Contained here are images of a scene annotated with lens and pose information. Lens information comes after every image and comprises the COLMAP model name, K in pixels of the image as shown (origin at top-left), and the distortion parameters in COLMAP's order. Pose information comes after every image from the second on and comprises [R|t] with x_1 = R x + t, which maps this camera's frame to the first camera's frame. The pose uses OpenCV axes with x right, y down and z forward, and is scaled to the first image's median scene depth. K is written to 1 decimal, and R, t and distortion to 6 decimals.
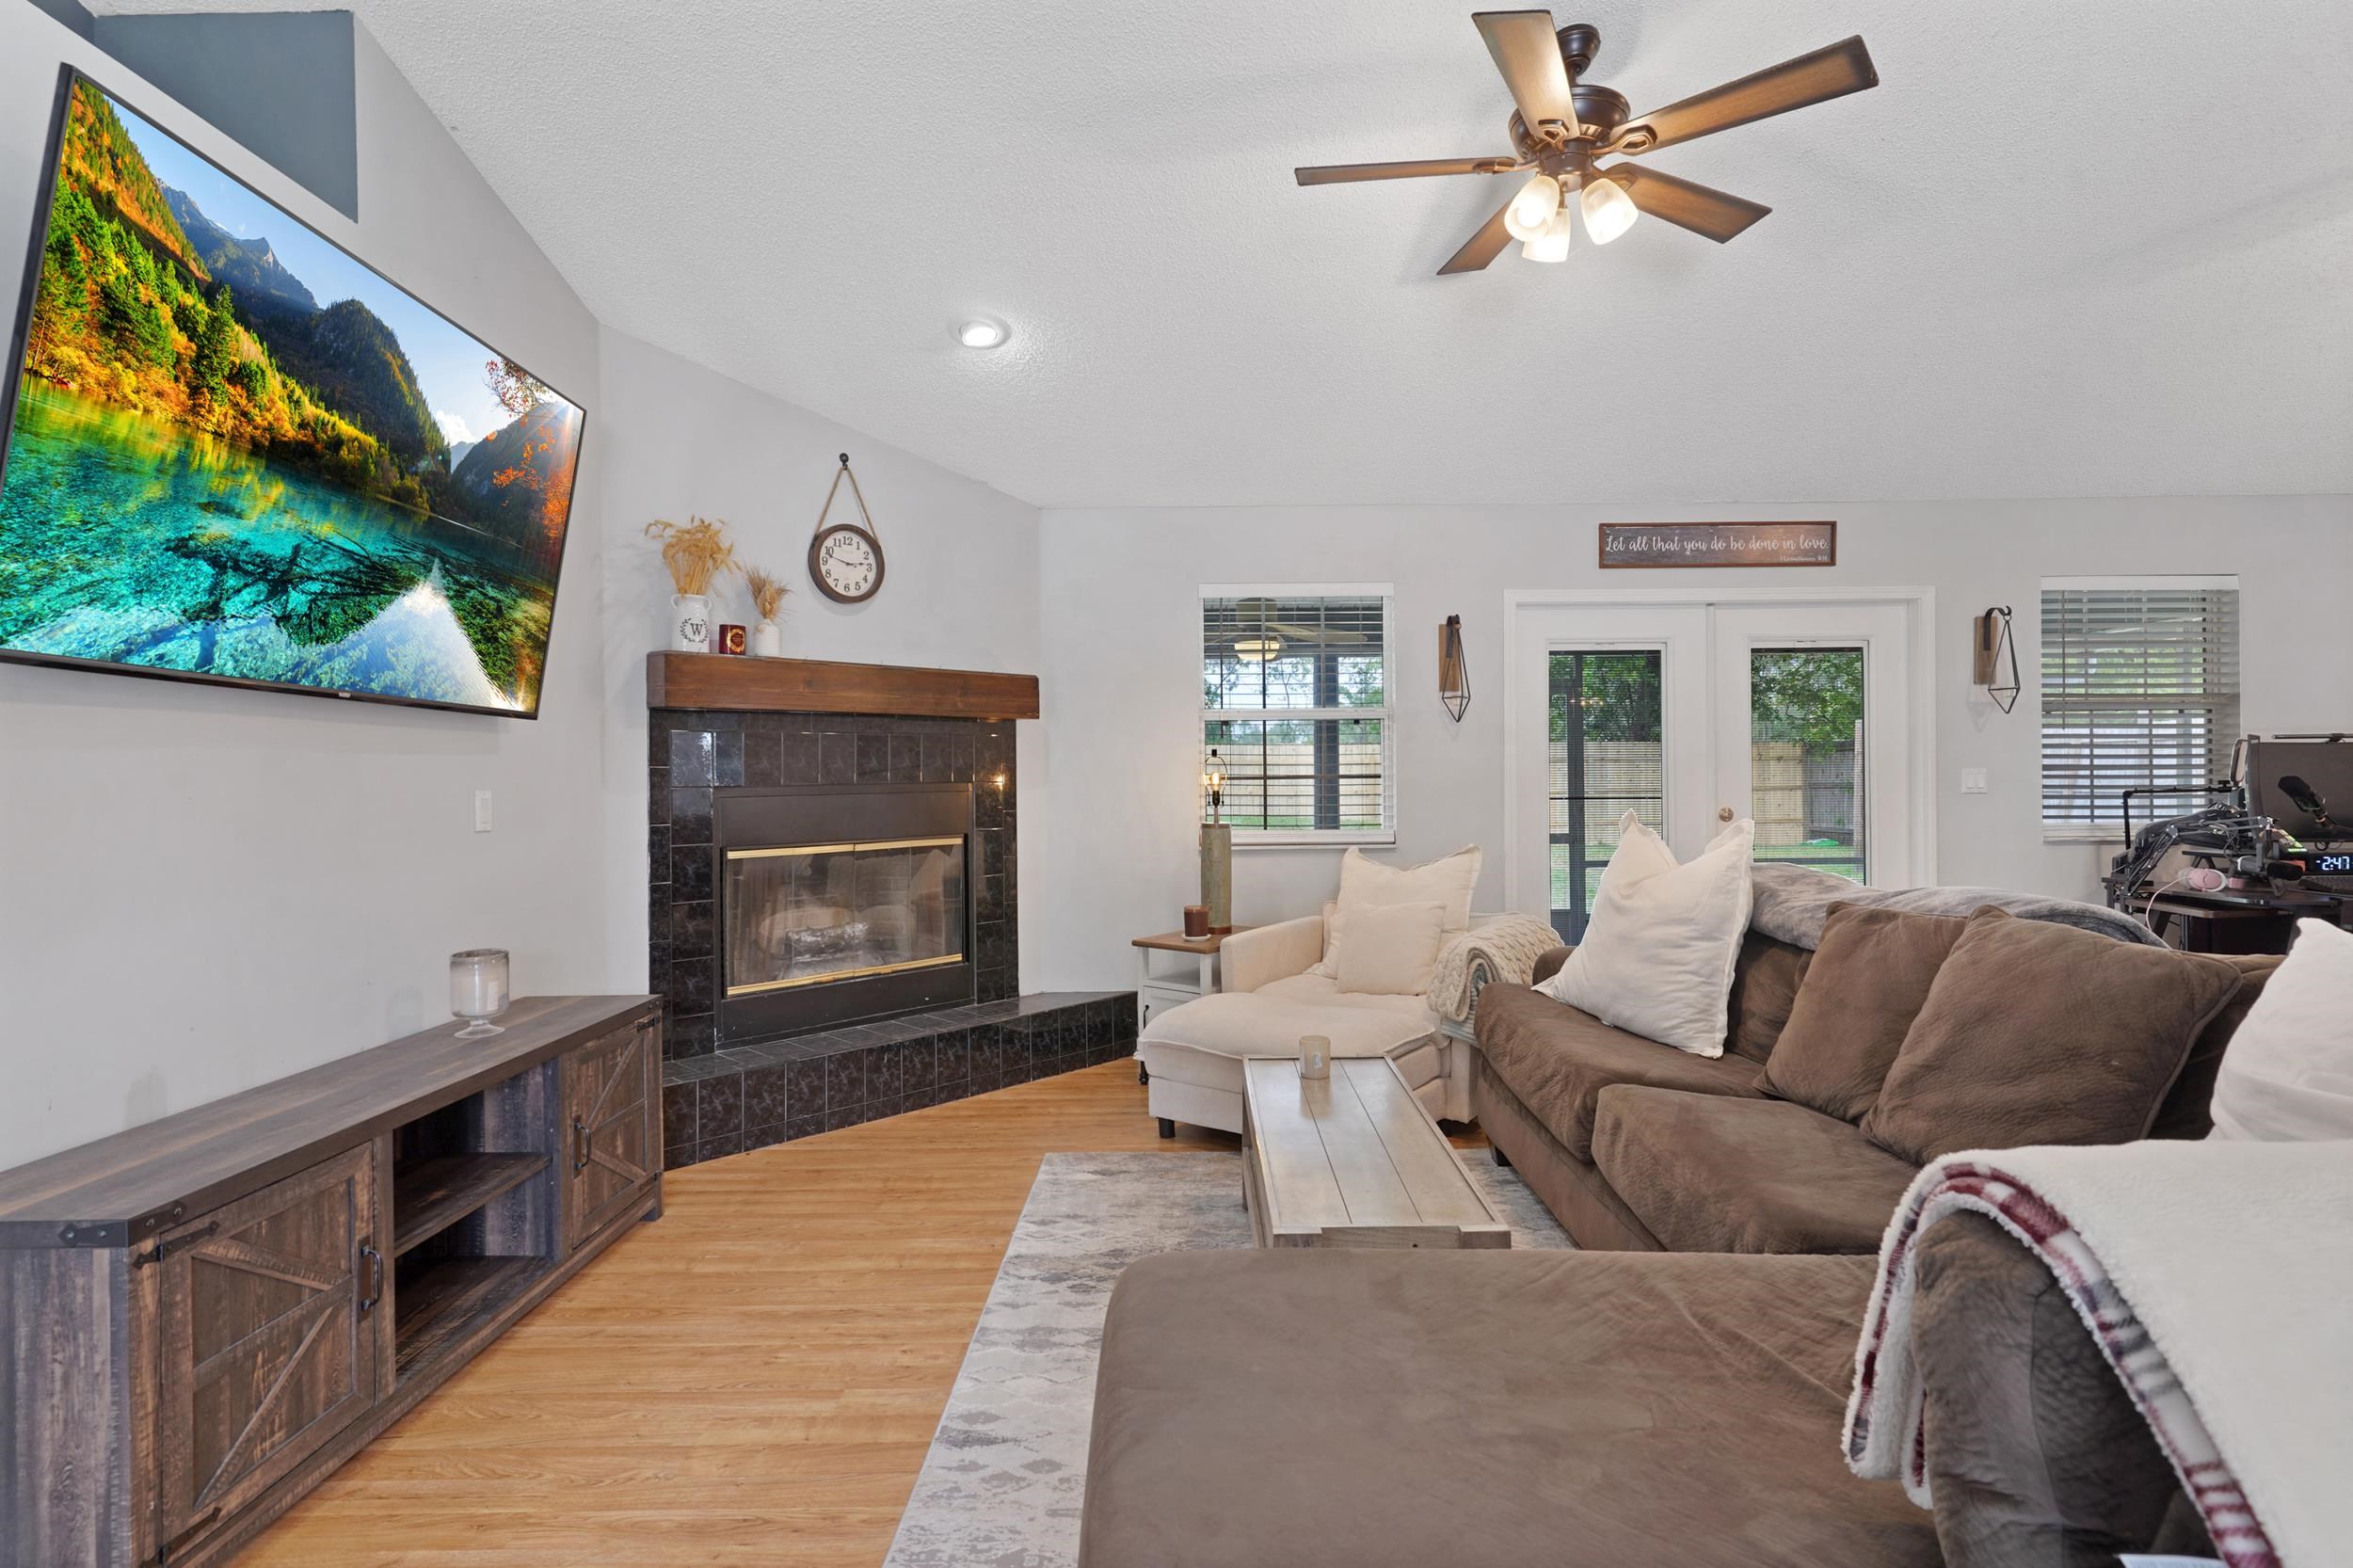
lens RADIAL K [[1133.2, 0, 1185.5], [0, 1133.2, 775.5], [0, 0, 1]] dist [-0.005568, 0.002028]
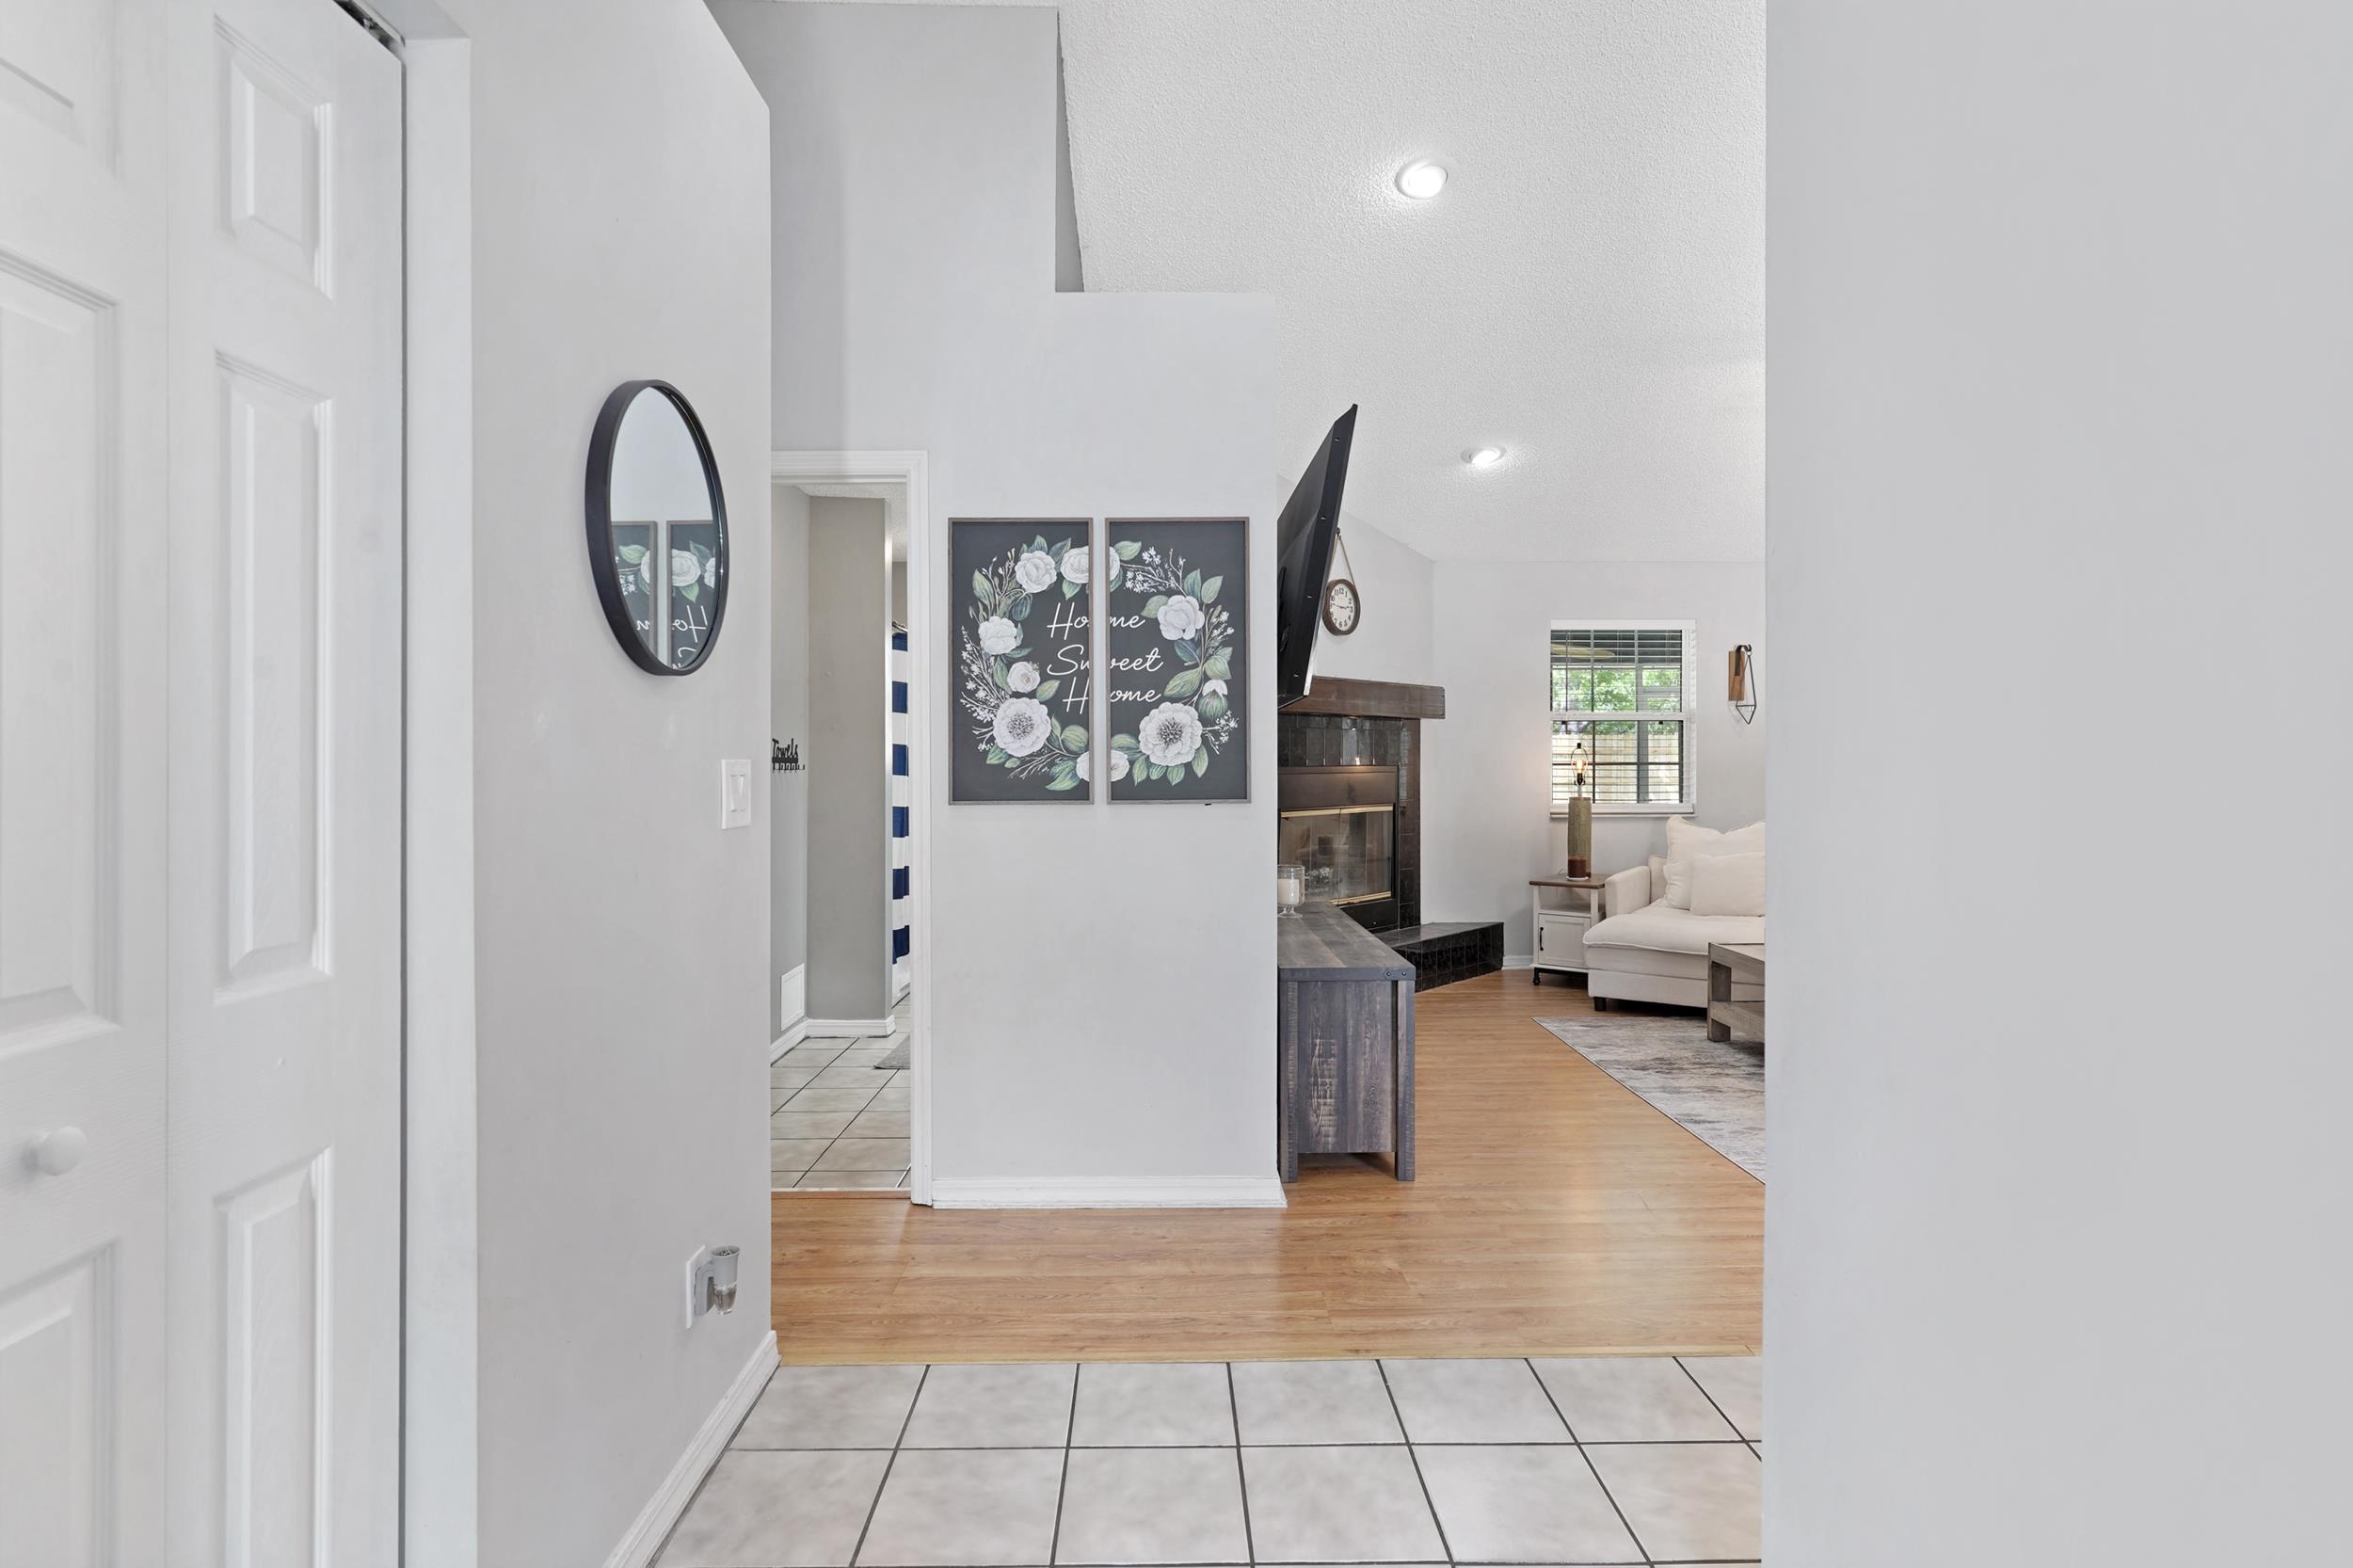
lens RADIAL K [[1133.2, 0, 1176.6], [0, 1133.2, 783.6], [0, 0, 1]] dist [-0.005568, 0.002028]
pose [[0.999978, 0.006618, -0.000497, -0.806108], [-0.006609, 0.999847, 0.016188, 0.012958], [0.000604, -0.016185, 0.999869, -0.638696]]
